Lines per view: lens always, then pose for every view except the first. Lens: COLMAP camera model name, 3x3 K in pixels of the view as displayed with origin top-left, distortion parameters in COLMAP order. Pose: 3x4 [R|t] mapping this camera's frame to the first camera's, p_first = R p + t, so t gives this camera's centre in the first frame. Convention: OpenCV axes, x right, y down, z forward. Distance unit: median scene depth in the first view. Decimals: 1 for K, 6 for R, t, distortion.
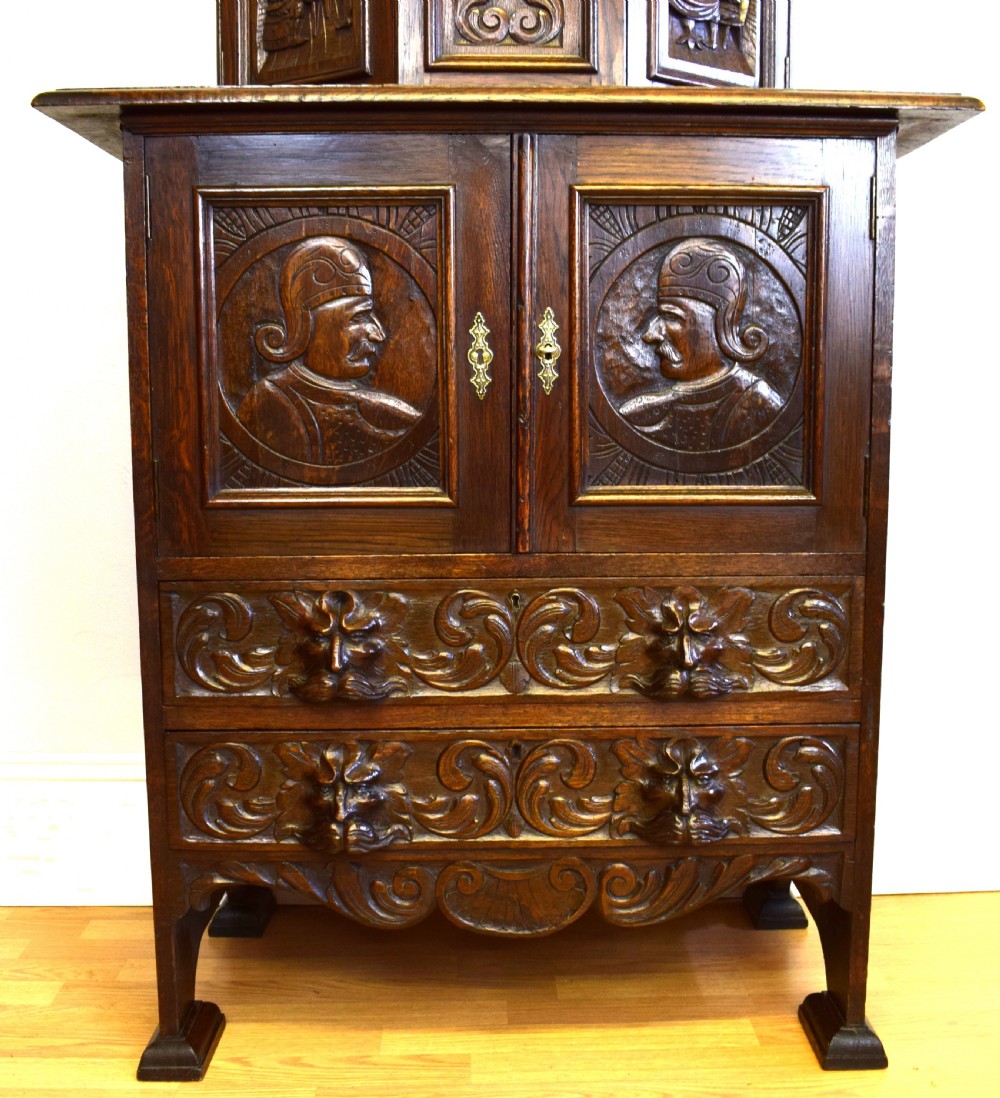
lens RADIAL K [[1301.3, 0, 526.8], [0, 1301.3, 565.9], [0, 0, 1]] dist [-0.090305, 0.004338]
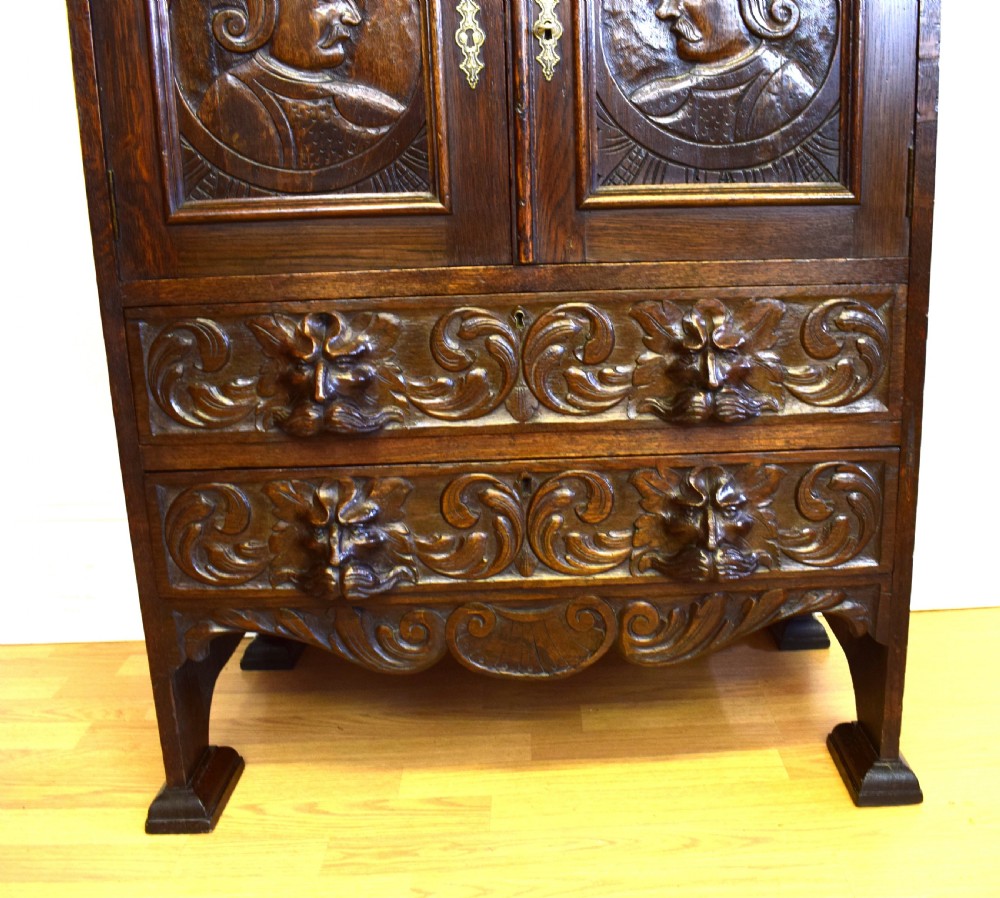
lens RADIAL K [[1039.1, 0, 579.1], [0, 1039.1, 445.2], [0, 0, 1]] dist [-0.093380, 0.010570]
pose [[0.999734, -0.022934, 0.002309, 0.029214], [0.022523, 0.993256, 0.113730, 0.033544], [-0.004902, -0.113648, 0.993509, 0.283449]]
